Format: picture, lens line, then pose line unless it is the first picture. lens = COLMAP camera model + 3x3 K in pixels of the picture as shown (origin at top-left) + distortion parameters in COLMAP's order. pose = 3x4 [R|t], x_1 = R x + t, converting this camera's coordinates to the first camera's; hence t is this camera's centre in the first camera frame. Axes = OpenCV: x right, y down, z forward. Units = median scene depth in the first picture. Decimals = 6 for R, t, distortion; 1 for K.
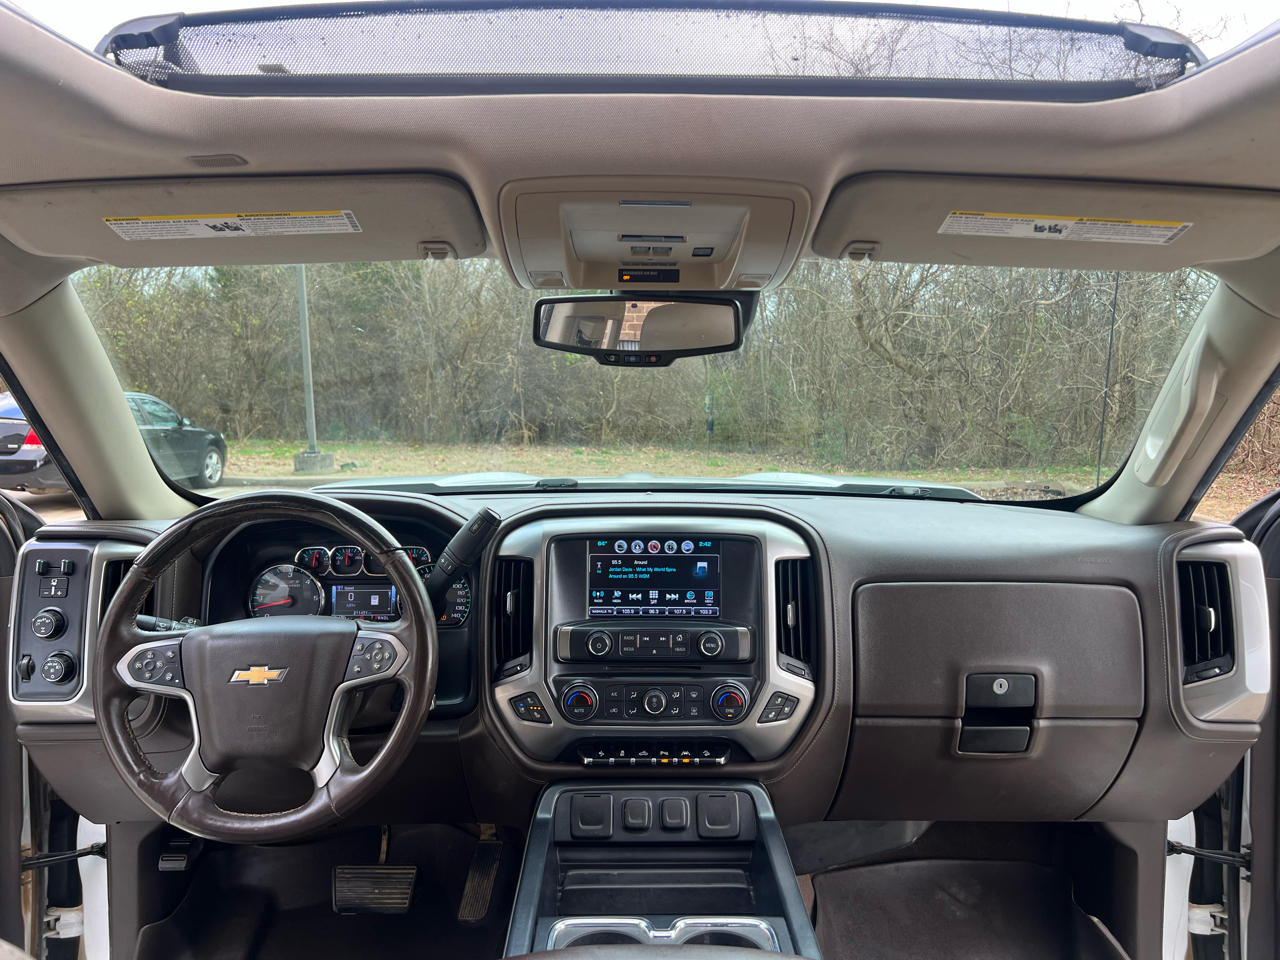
lens RADIAL K [[960.7, 0, 642.0], [0, 960.7, 478.7], [0, 0, 1]] dist [0.048889, -0.053909]
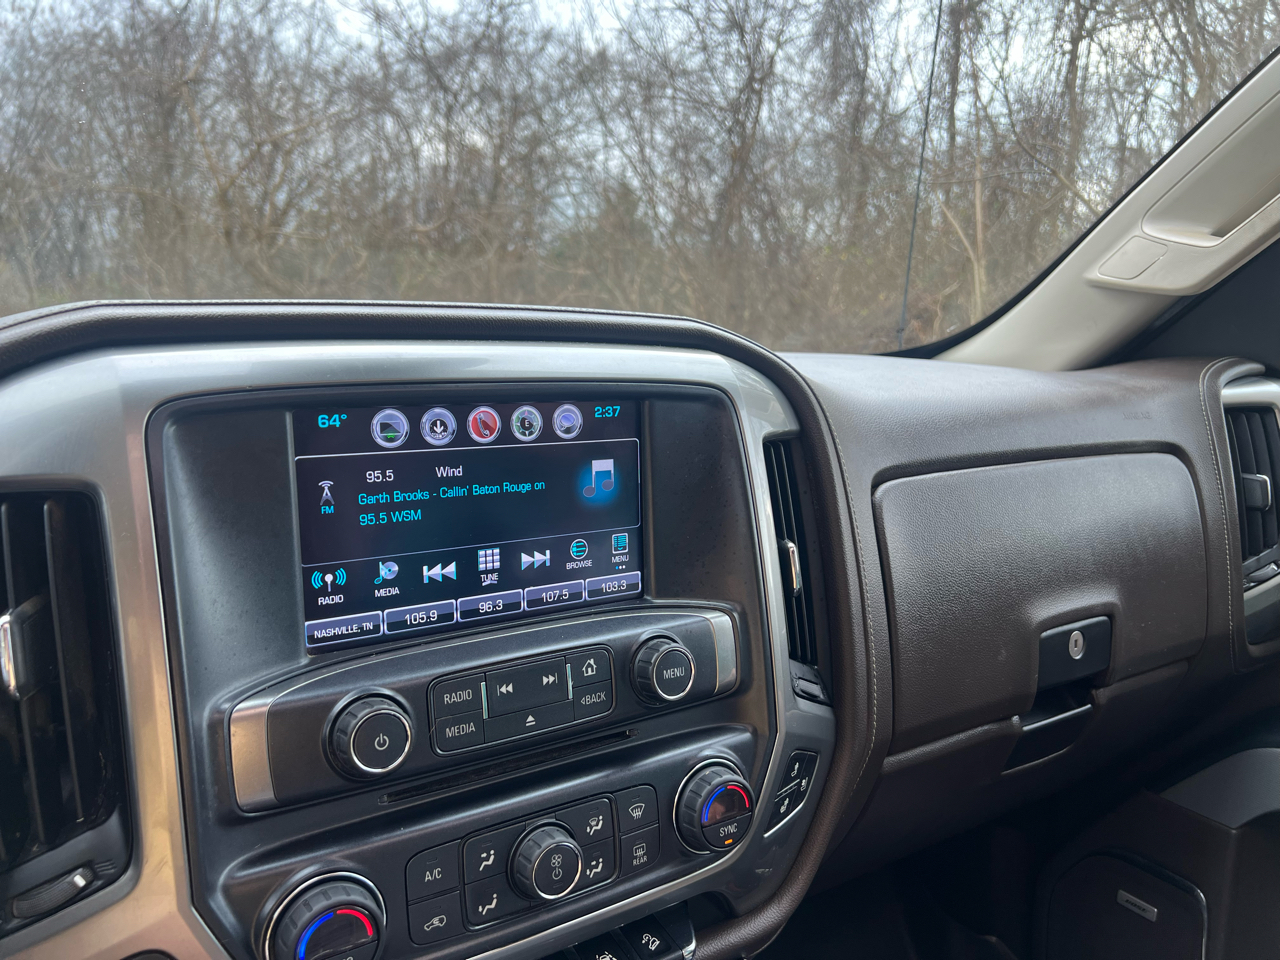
lens RADIAL K [[960.7, 0, 638.6], [0, 960.7, 484.9], [0, 0, 1]] dist [0.048889, -0.053909]
pose [[0.806343, -0.076225, 0.586516, -0.149934], [0.035193, 0.996087, 0.081070, 0.066275], [-0.590400, -0.044728, 0.805870, 0.682098]]
